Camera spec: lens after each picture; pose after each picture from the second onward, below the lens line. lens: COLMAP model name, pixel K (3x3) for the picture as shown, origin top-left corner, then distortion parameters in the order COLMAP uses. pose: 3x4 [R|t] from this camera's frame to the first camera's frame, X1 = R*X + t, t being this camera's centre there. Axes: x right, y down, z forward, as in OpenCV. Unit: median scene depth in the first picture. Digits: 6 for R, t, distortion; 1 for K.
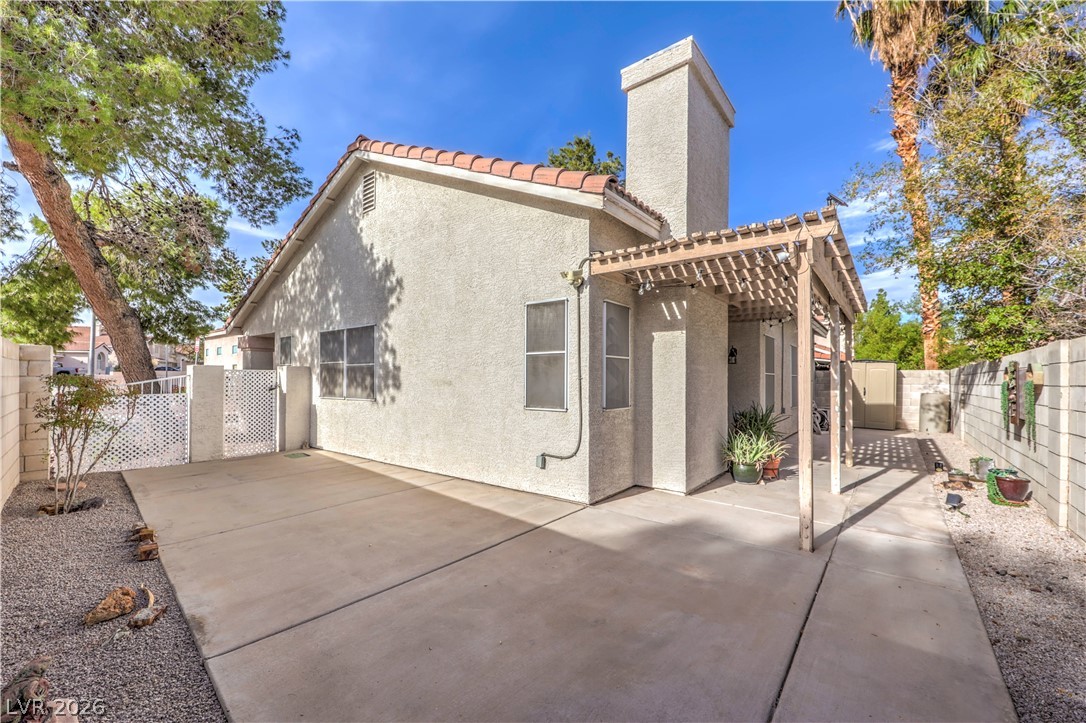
lens RADIAL K [[443.4, 0, 542.9], [0, 443.4, 372.7], [0, 0, 1]] dist [0.002461, 0.000578]
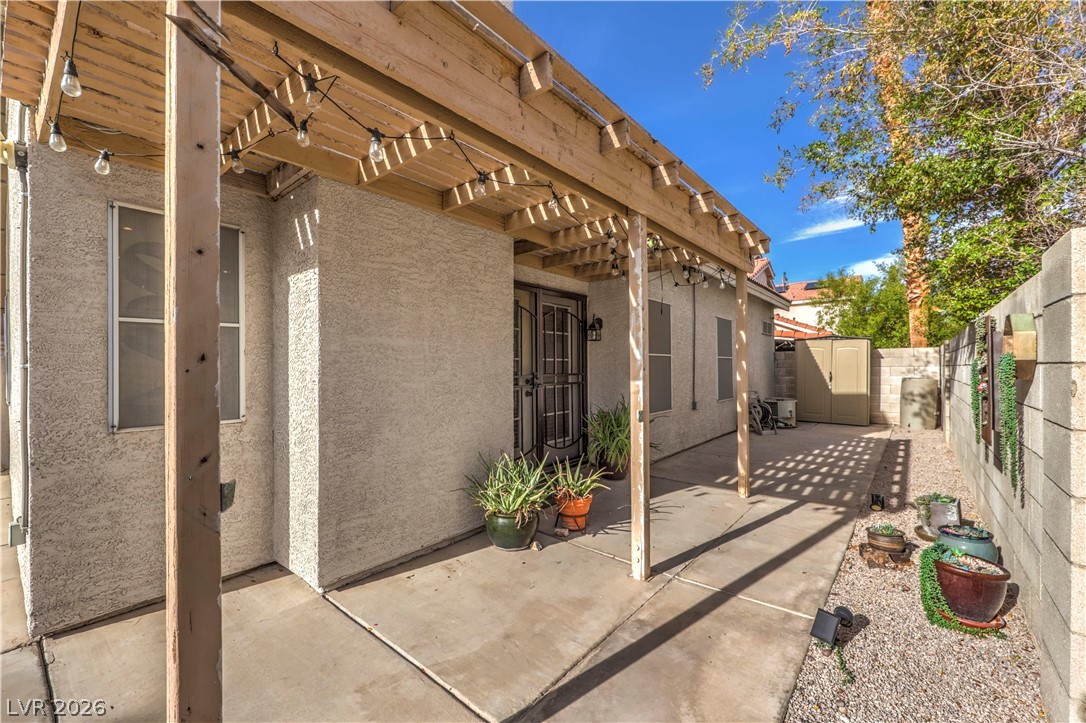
lens RADIAL K [[443.4, 0, 547.6], [0, 443.4, 366.8], [0, 0, 1]] dist [0.002461, 0.000578]
pose [[0.999530, -0.016960, -0.025528, 0.264349], [0.017234, 0.999796, 0.010566, 0.007853], [0.025344, -0.011001, 0.999618, 0.222197]]
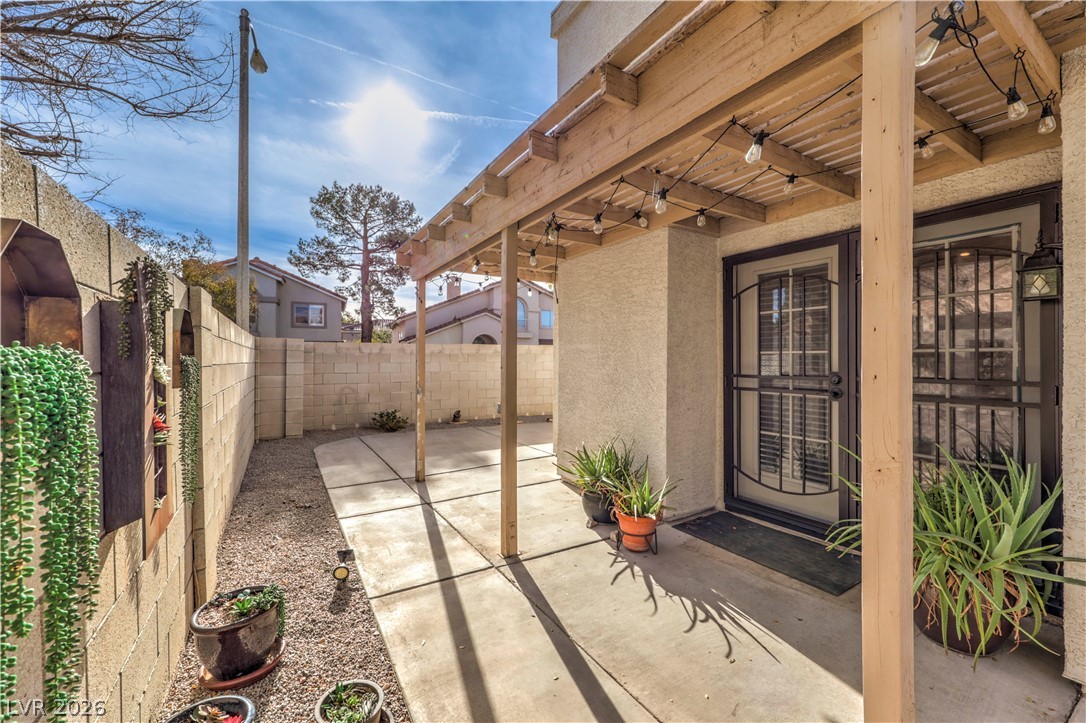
lens RADIAL K [[443.4, 0, 550.8], [0, 443.4, 362.4], [0, 0, 1]] dist [0.002461, 0.000578]
pose [[-0.334668, -0.005814, -0.942318, 0.539746], [0.004843, 0.999957, -0.007889, 0.011714], [0.942324, -0.007204, -0.334625, 0.562819]]
